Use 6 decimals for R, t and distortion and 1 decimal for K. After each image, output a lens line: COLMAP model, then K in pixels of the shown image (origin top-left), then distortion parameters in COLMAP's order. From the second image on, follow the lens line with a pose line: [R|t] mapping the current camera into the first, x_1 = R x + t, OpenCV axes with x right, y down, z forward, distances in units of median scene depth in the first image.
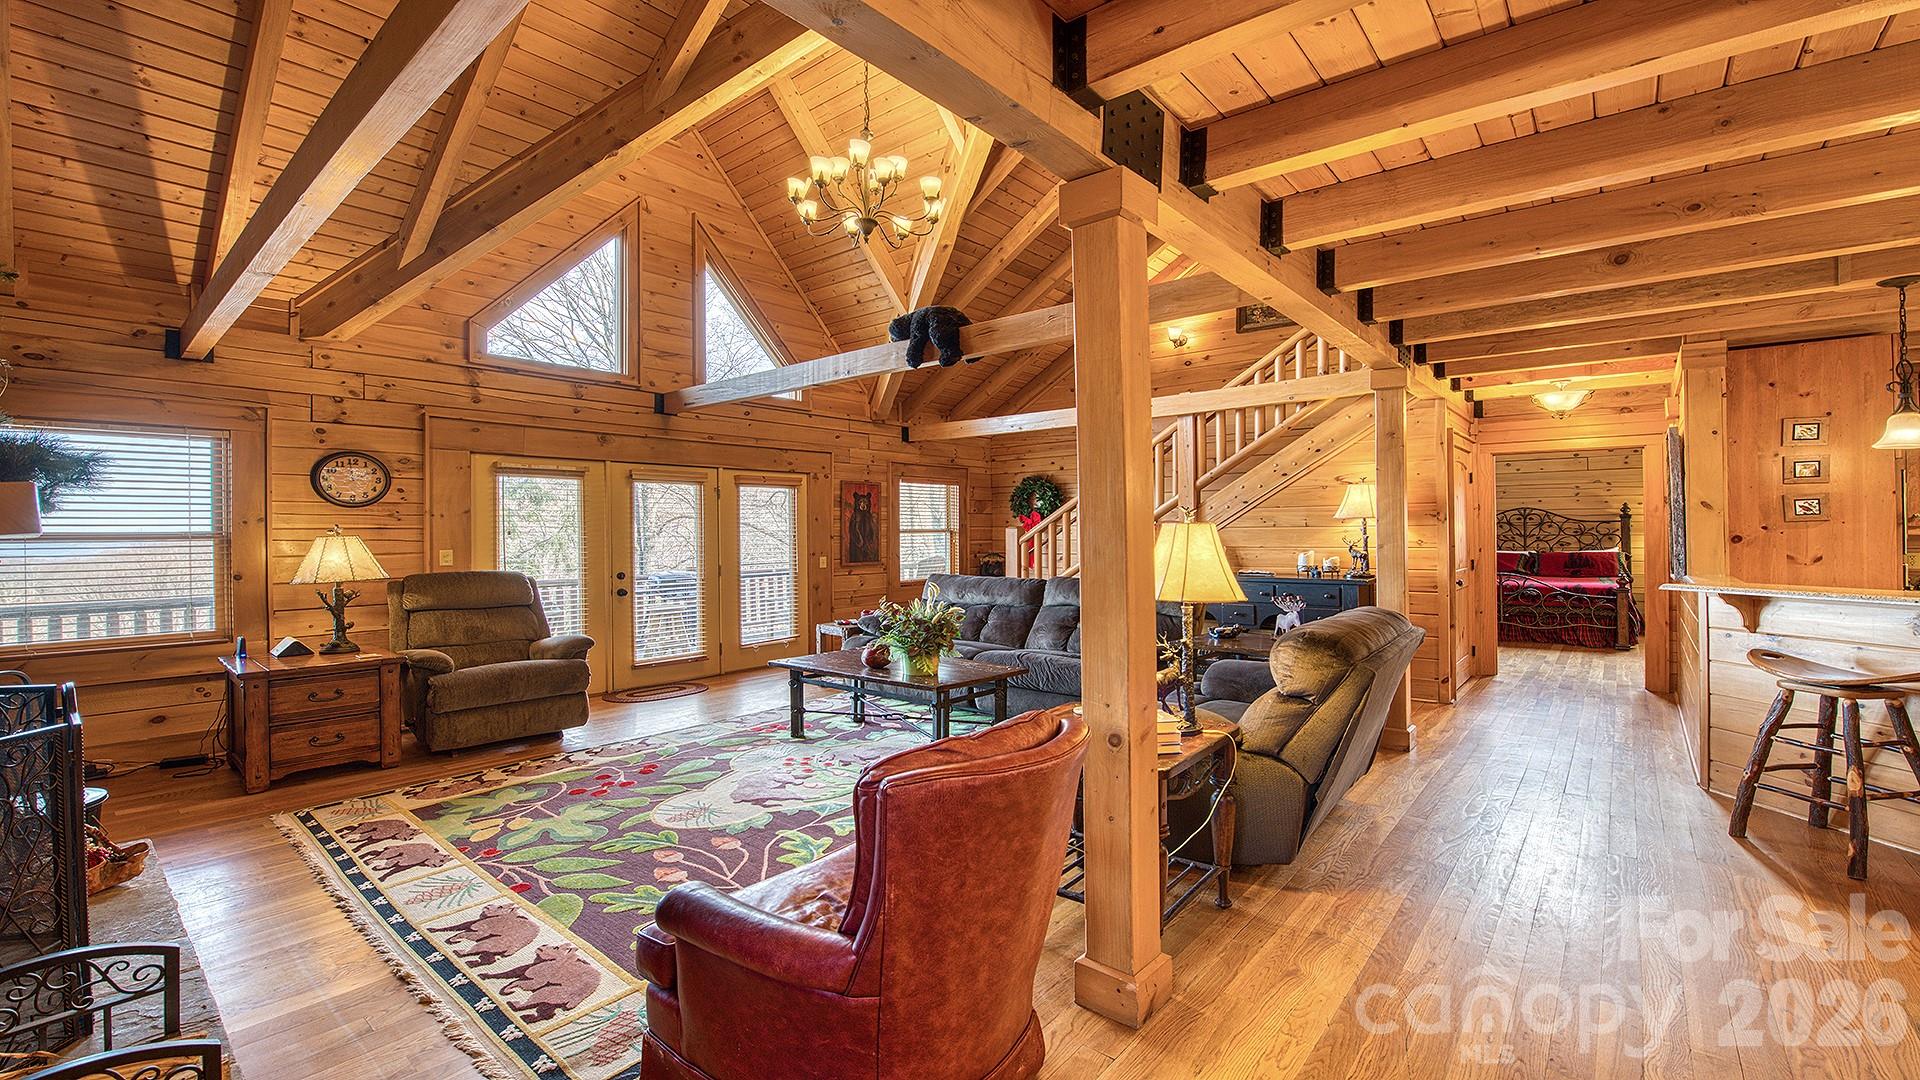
lens RADIAL K [[806.0, 0, 954.4], [0, 806.0, 532.4], [0, 0, 1]] dist [-0.014538, -0.000054]
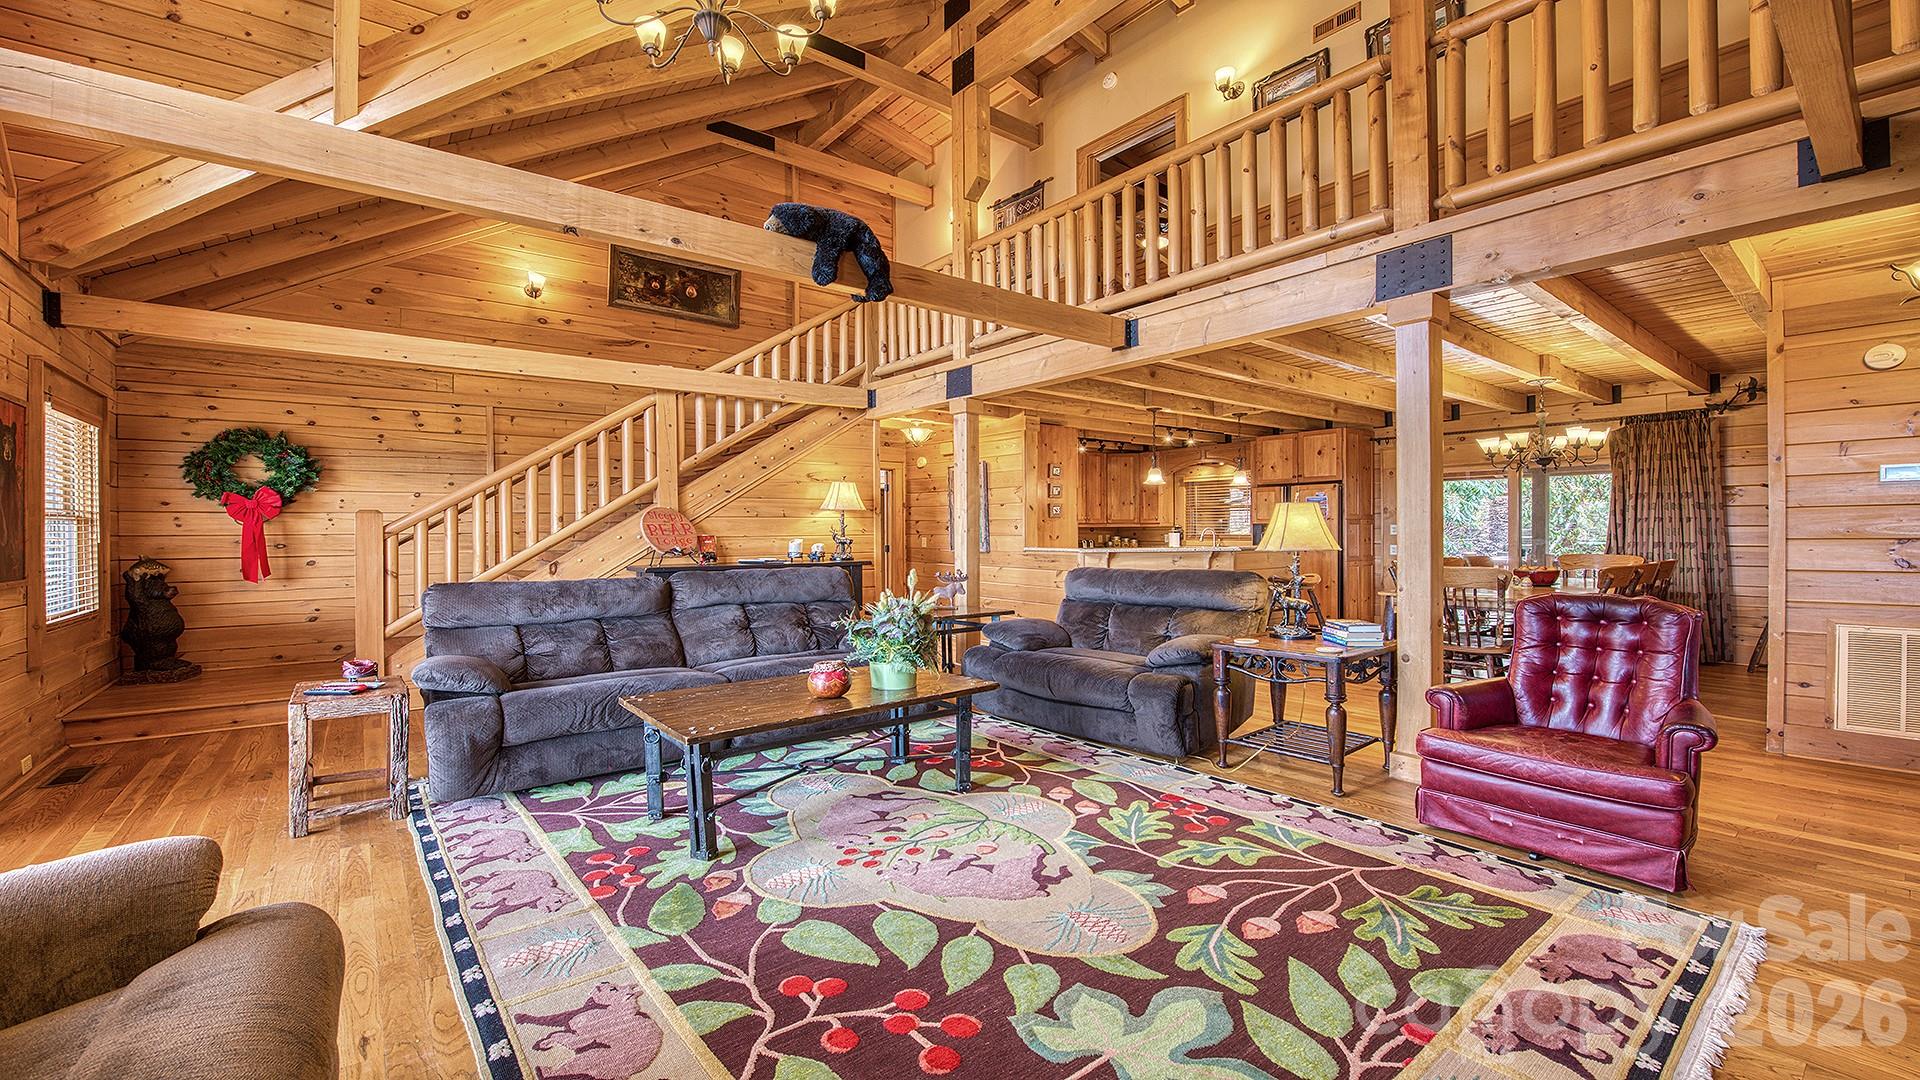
lens RADIAL K [[782.5, 0, 950.1], [0, 782.5, 536.9], [0, 0, 1]] dist [-0.018437, -0.000342]
pose [[0.199812, -0.002253, 0.979832, -0.944963], [0.004506, 0.999989, 0.001380, 0.033261], [-0.979824, 0.004139, 0.199820, 0.961419]]
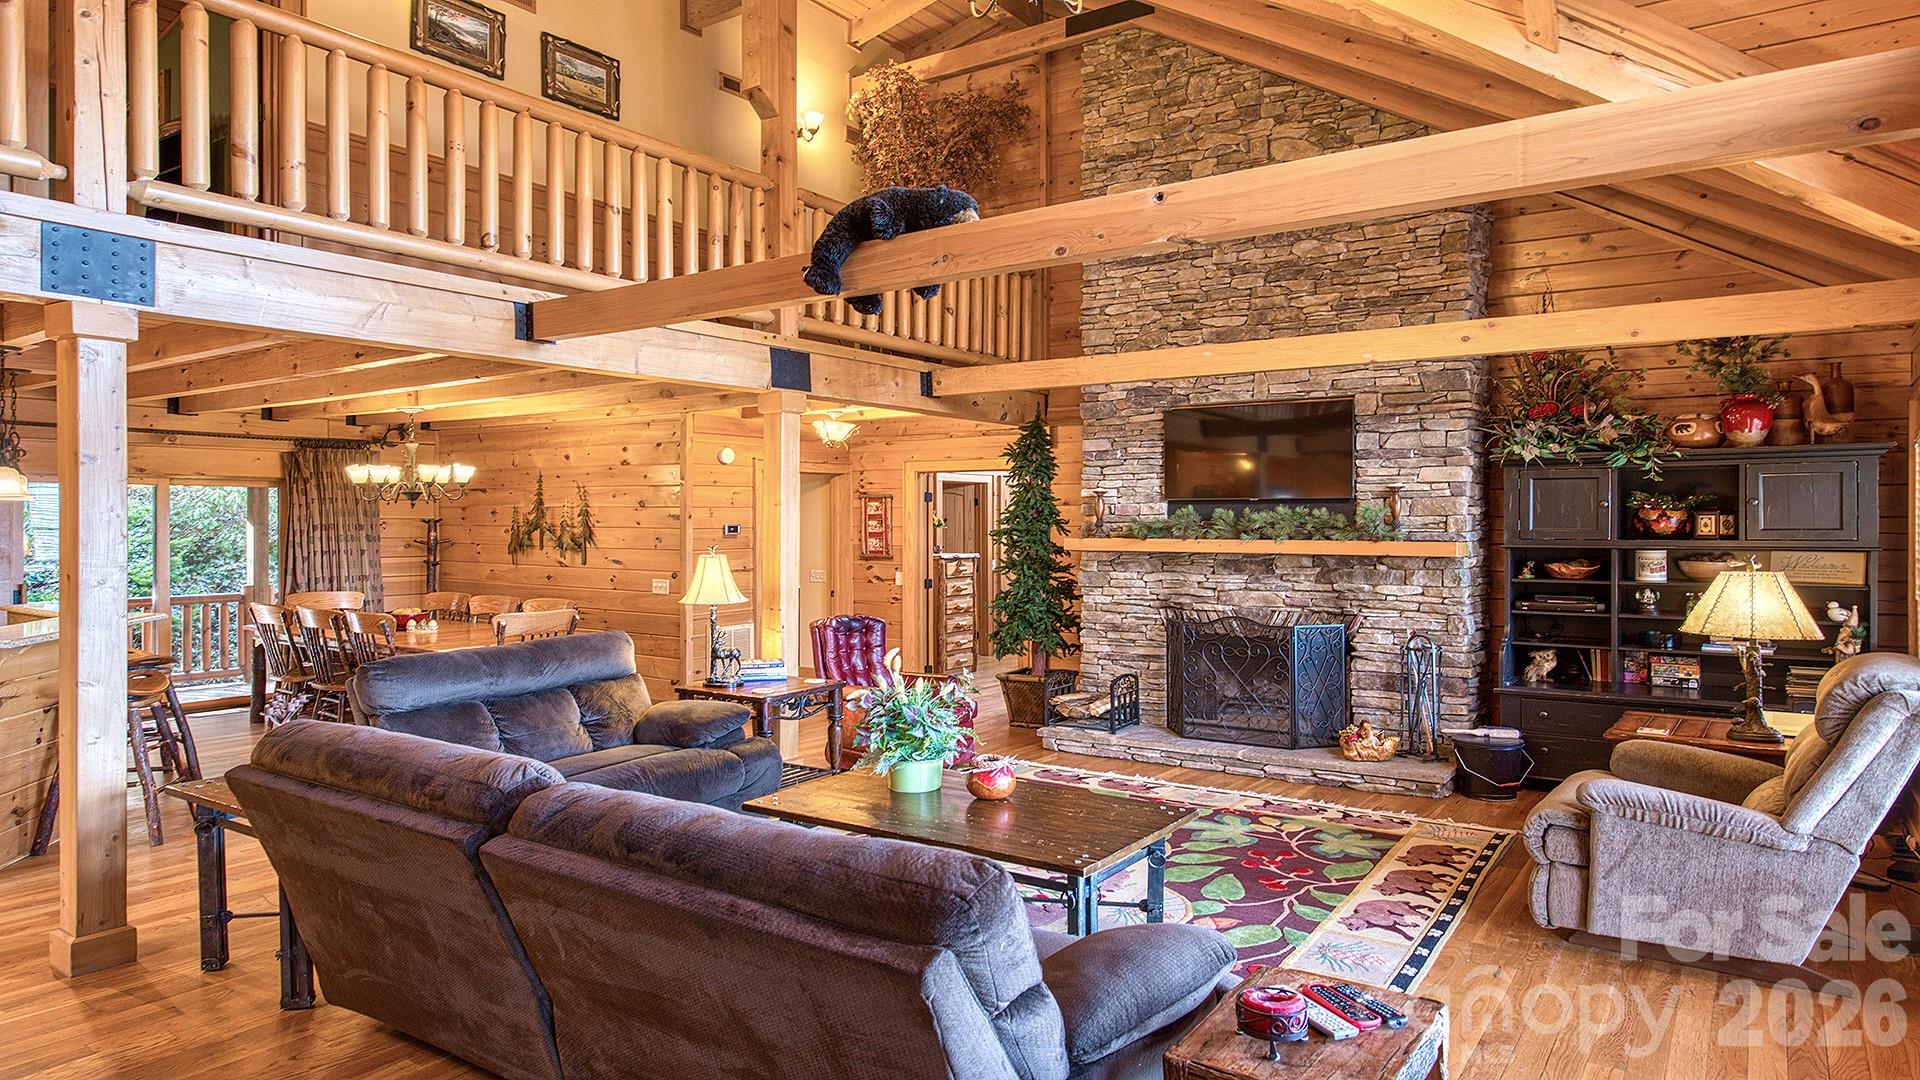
lens RADIAL K [[1142.1, 0, 958.7], [0, 1142.1, 529.0], [0, 0, 1]] dist [-0.002235, -0.000319]
pose [[-0.995452, 0.008702, -0.094869, 0.018368], [0.007787, 0.999920, 0.010005, -0.064408], [0.094949, 0.009221, -0.995439, 2.378663]]
